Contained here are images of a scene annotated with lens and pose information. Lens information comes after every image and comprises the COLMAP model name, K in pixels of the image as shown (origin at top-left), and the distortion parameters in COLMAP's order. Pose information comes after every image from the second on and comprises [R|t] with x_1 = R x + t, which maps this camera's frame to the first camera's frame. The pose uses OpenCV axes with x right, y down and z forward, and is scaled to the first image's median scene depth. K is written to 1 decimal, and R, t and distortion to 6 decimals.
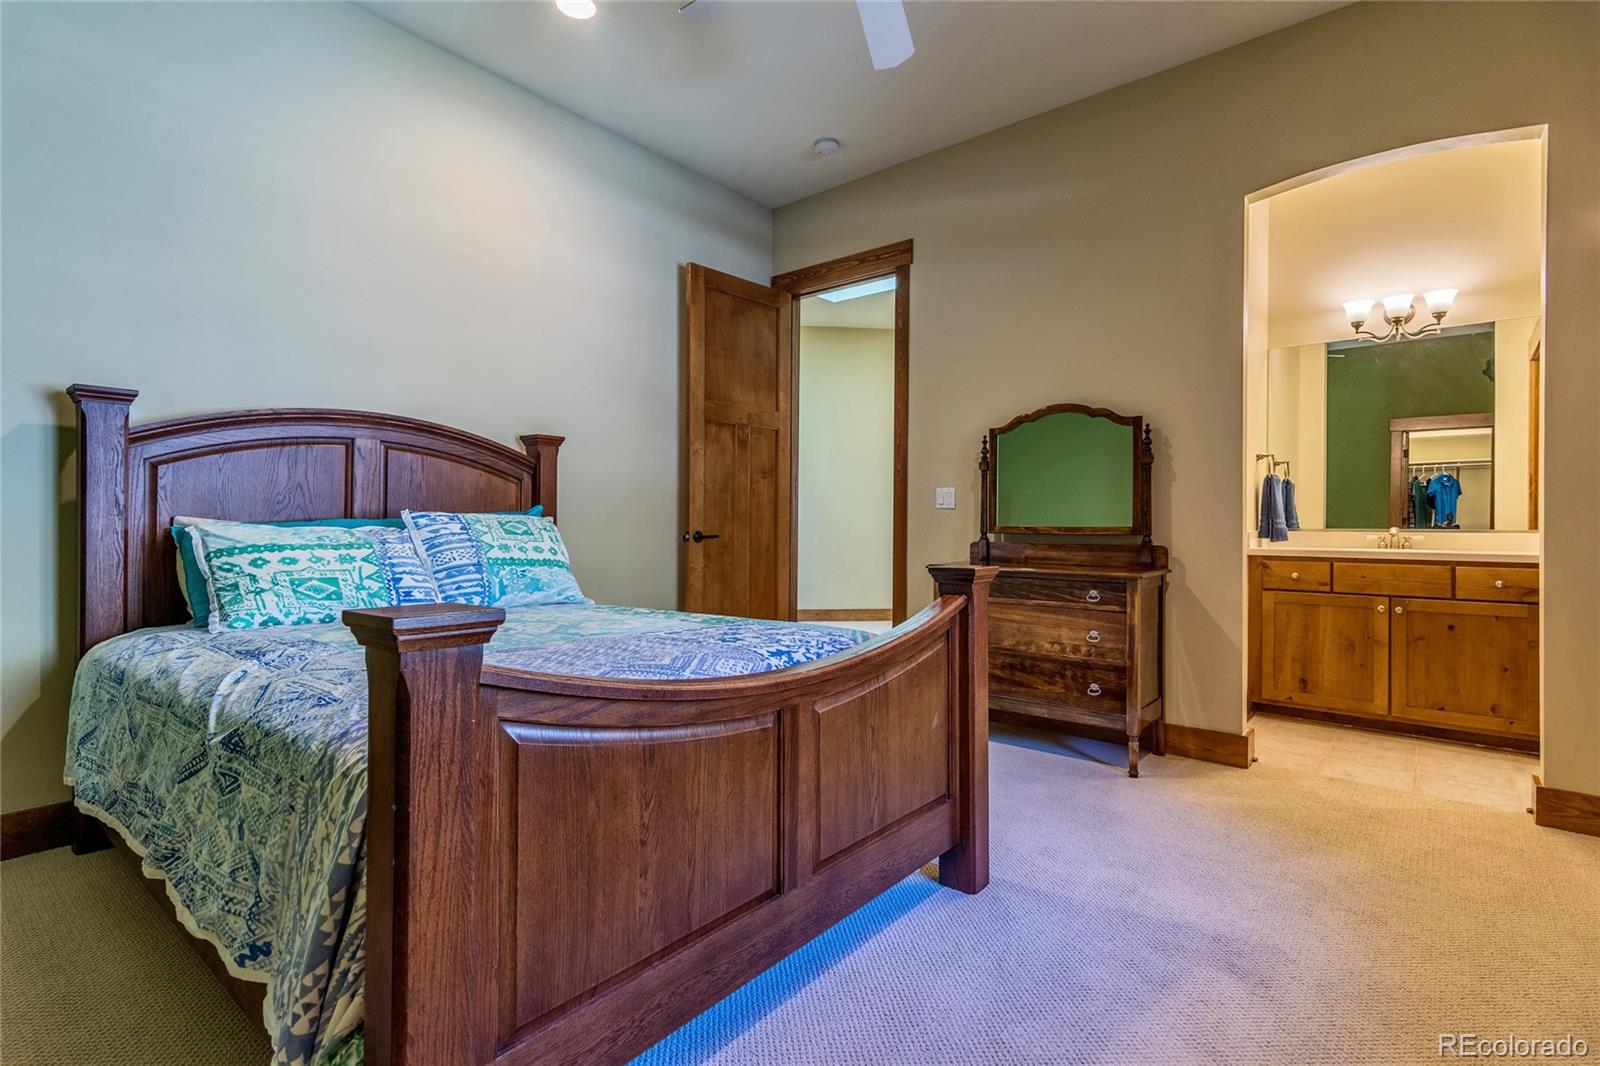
lens RADIAL K [[760.1, 0, 791.3], [0, 760.1, 526.1], [0, 0, 1]] dist [0.020571, -0.001370]
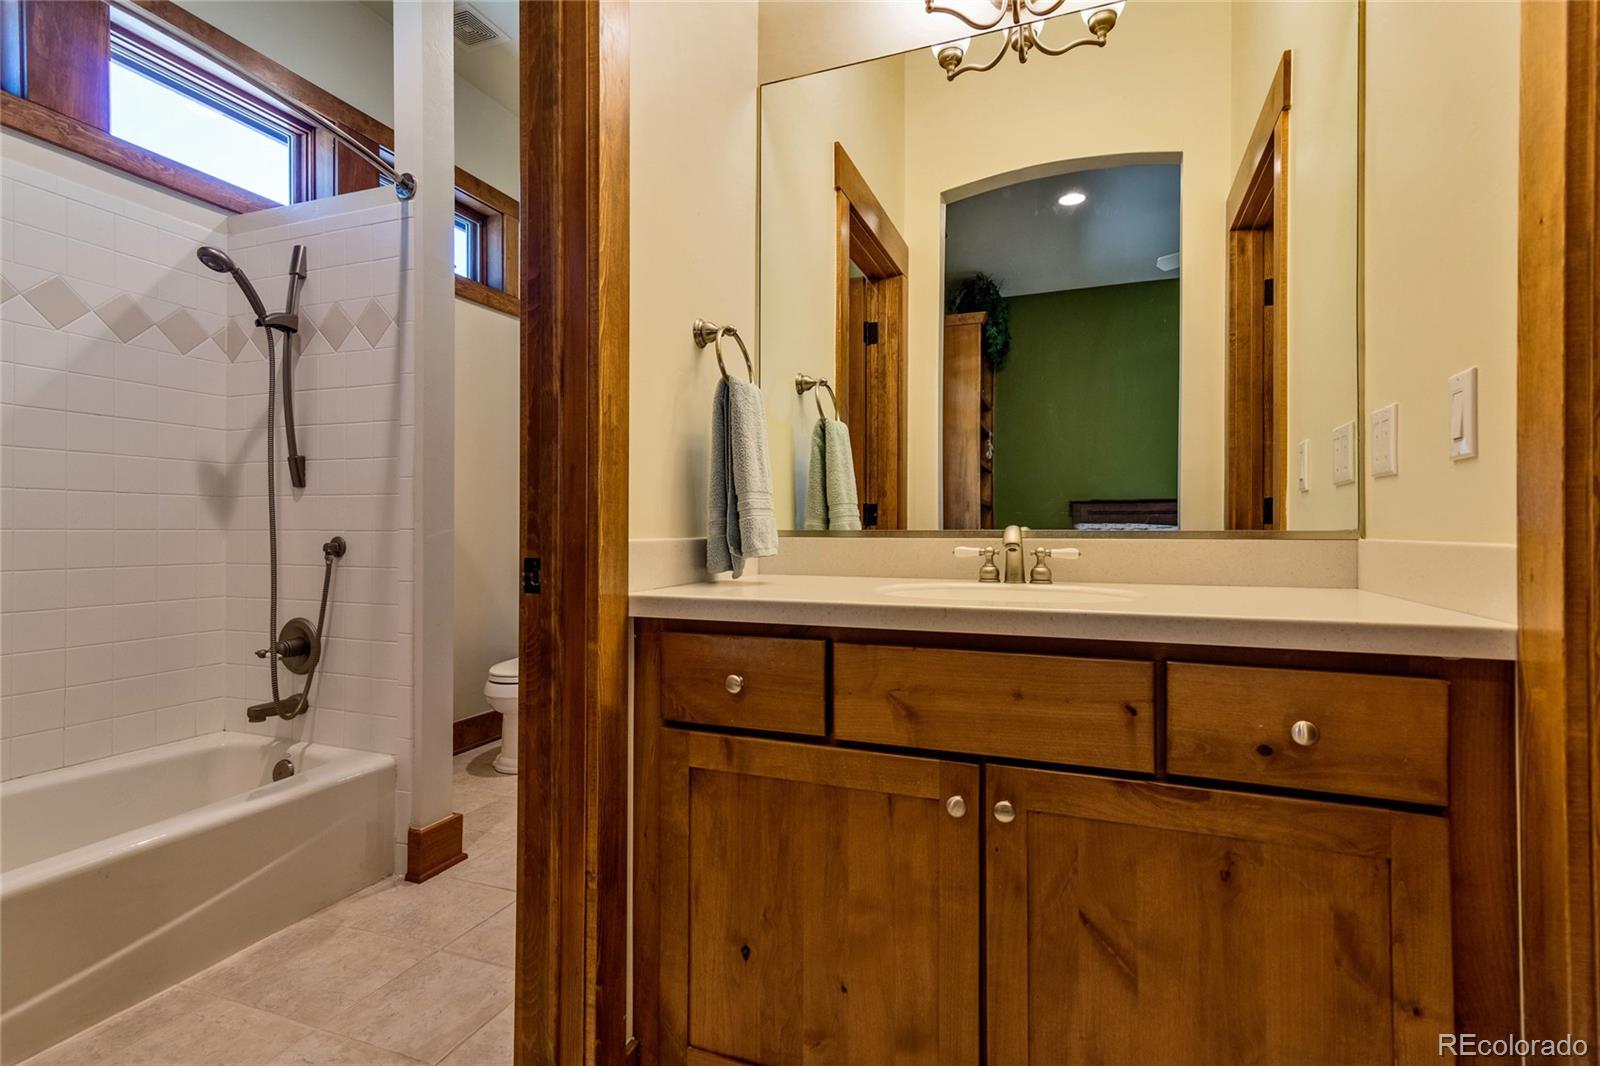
lens RADIAL K [[760.1, 0, 791.3], [0, 760.1, 526.1], [0, 0, 1]] dist [0.020571, -0.001370]
pose [[0.948402, -0.004663, 0.317035, 0.562437], [0.005442, 0.999984, -0.001572, 0.001713], [-0.317022, 0.003217, 0.948413, 0.680485]]
